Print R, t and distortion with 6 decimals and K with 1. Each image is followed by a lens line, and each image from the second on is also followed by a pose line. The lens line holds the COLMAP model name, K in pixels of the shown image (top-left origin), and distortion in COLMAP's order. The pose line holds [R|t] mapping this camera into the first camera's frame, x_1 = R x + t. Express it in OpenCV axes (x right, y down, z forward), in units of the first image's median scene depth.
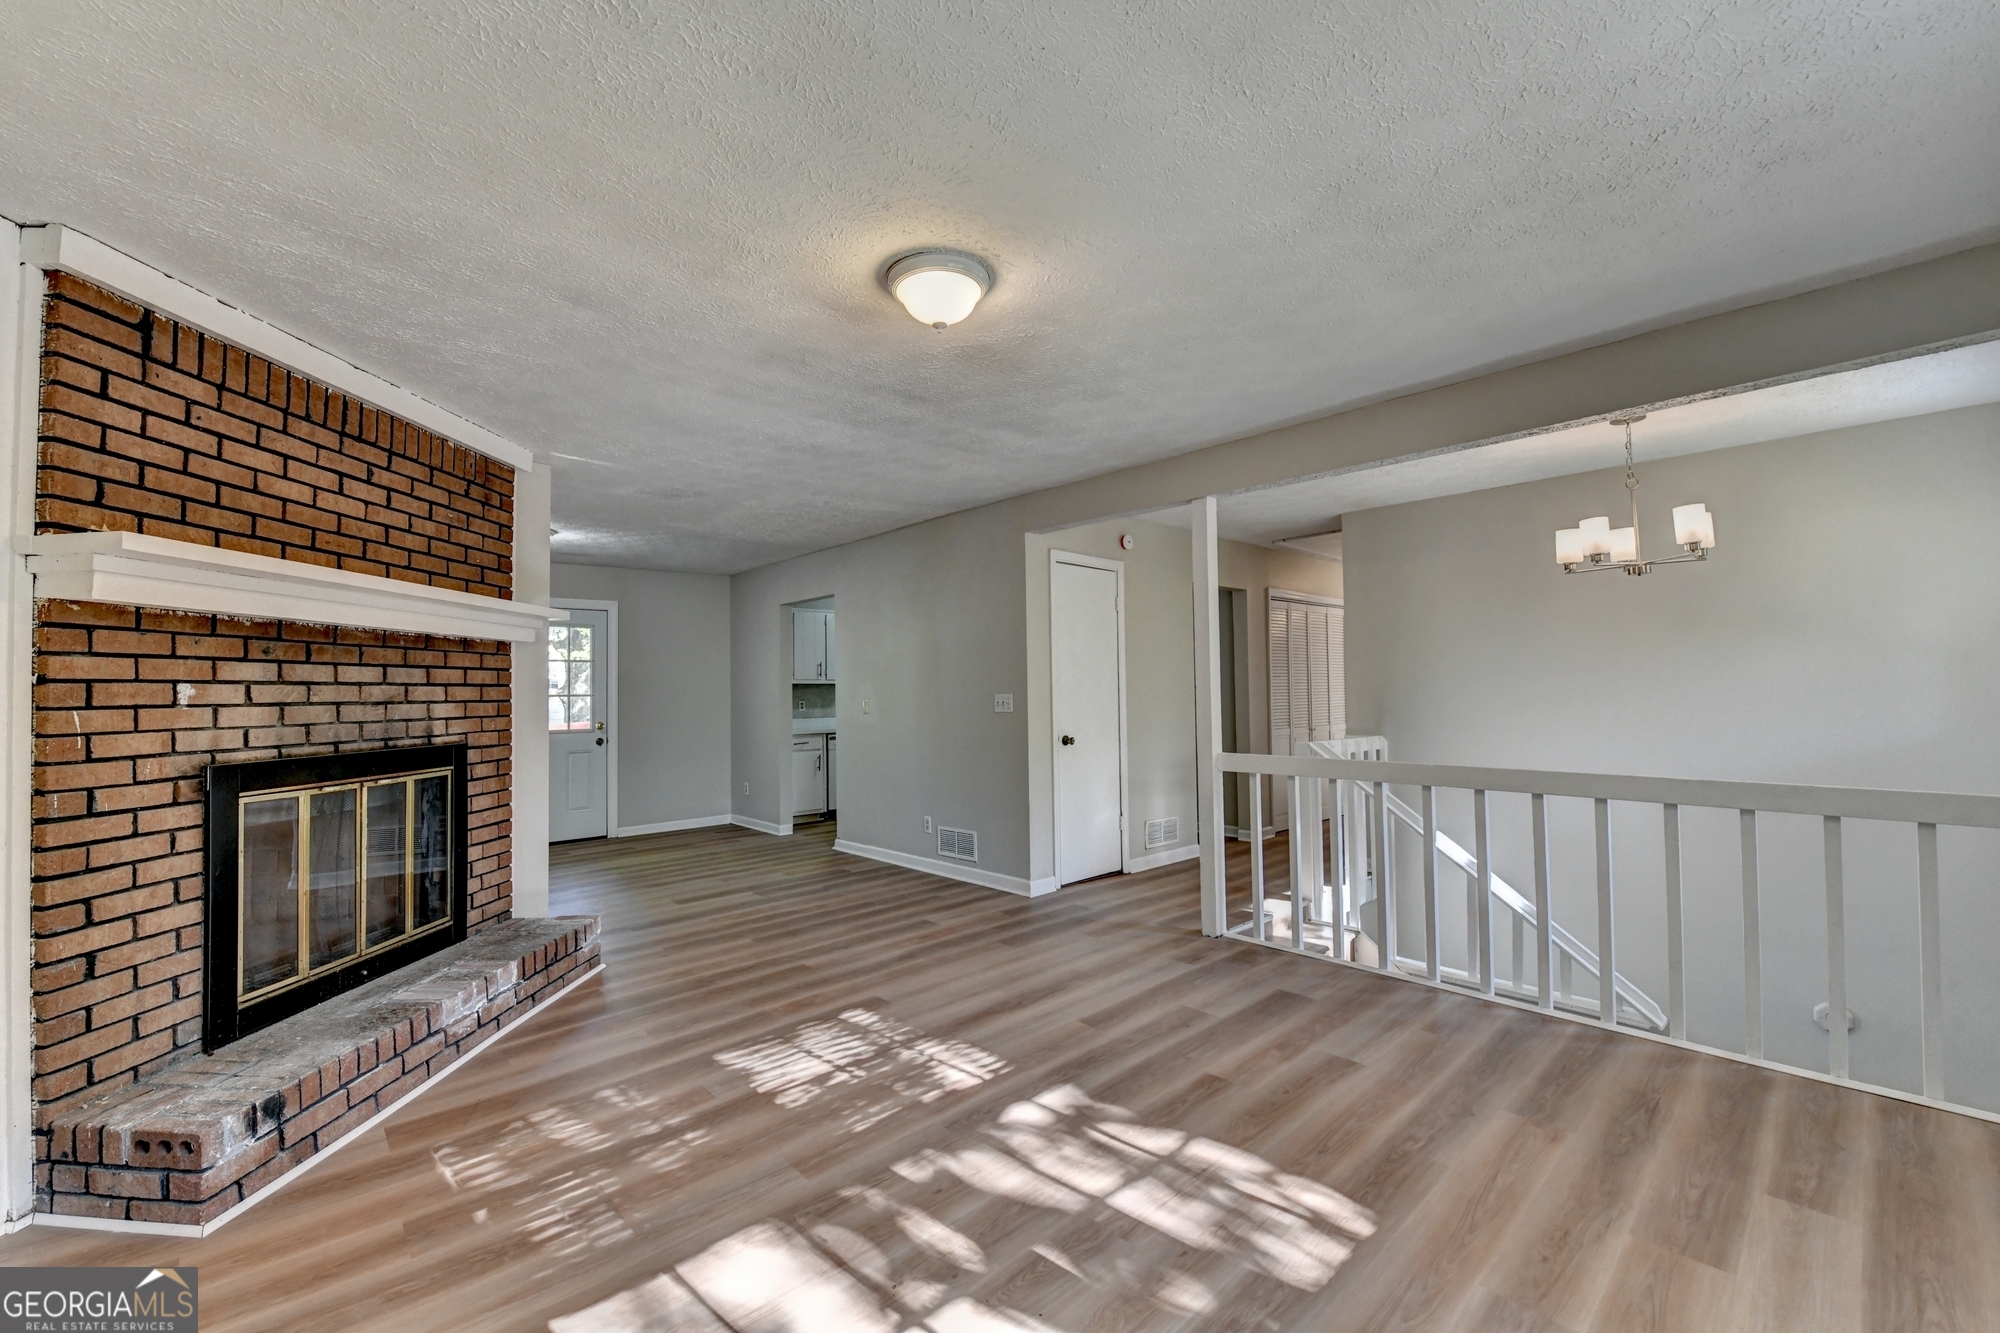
lens RADIAL K [[864.0, 0, 996.8], [0, 864.0, 661.3], [0, 0, 1]] dist [-0.015186, -0.003303]
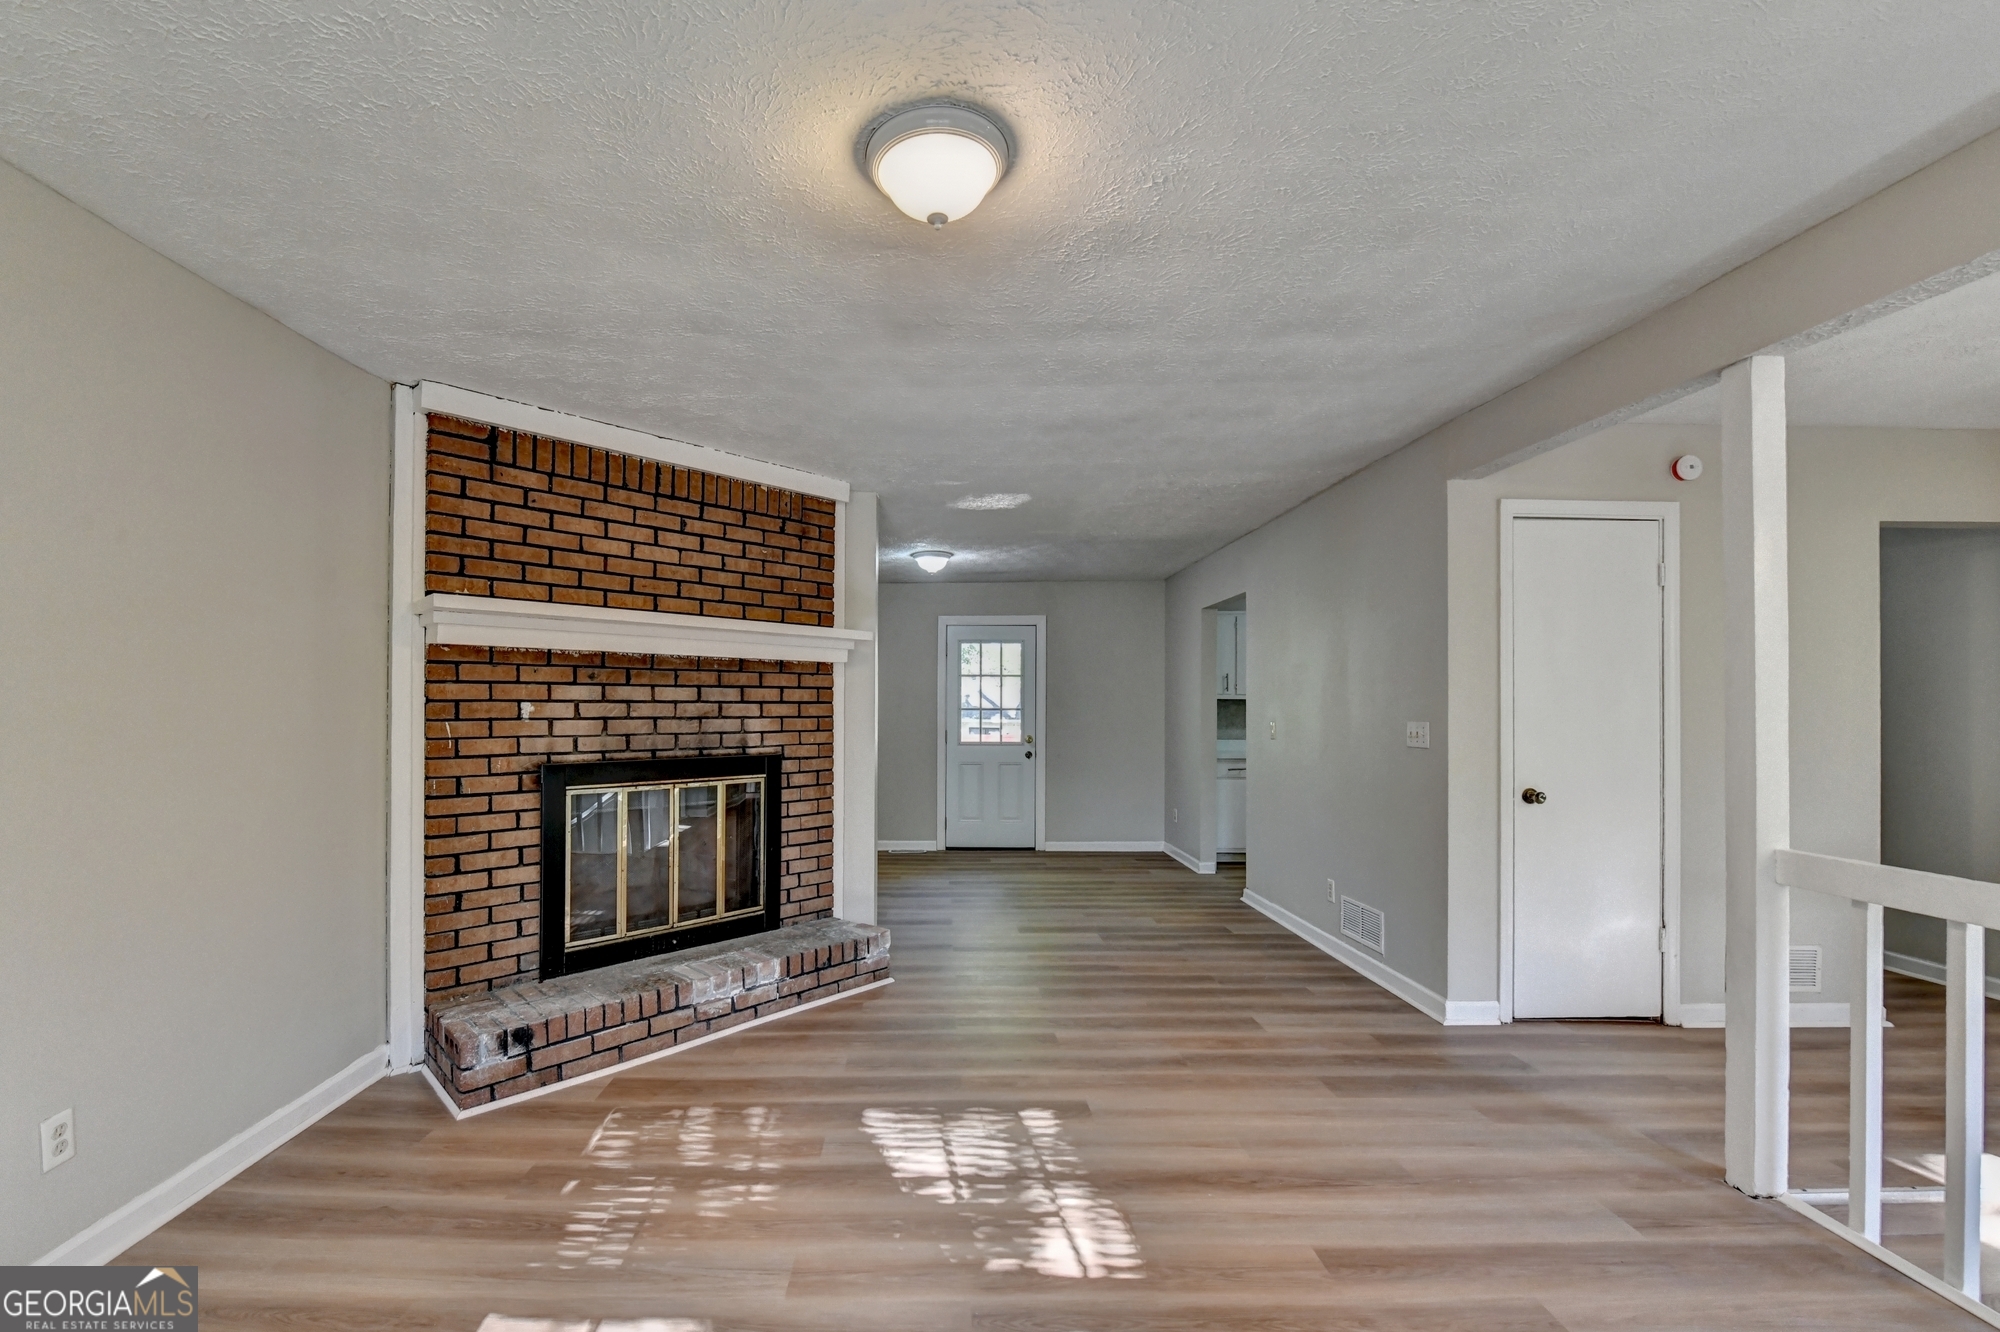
lens RADIAL K [[864.0, 0, 1004.3], [0, 864.0, 691.6], [0, 0, 1]] dist [-0.015186, -0.003303]
pose [[0.706287, 0.006528, -0.707896, 0.424527], [0.013453, 0.999653, 0.022640, -0.008875], [0.707798, -0.025514, 0.705954, 0.460048]]
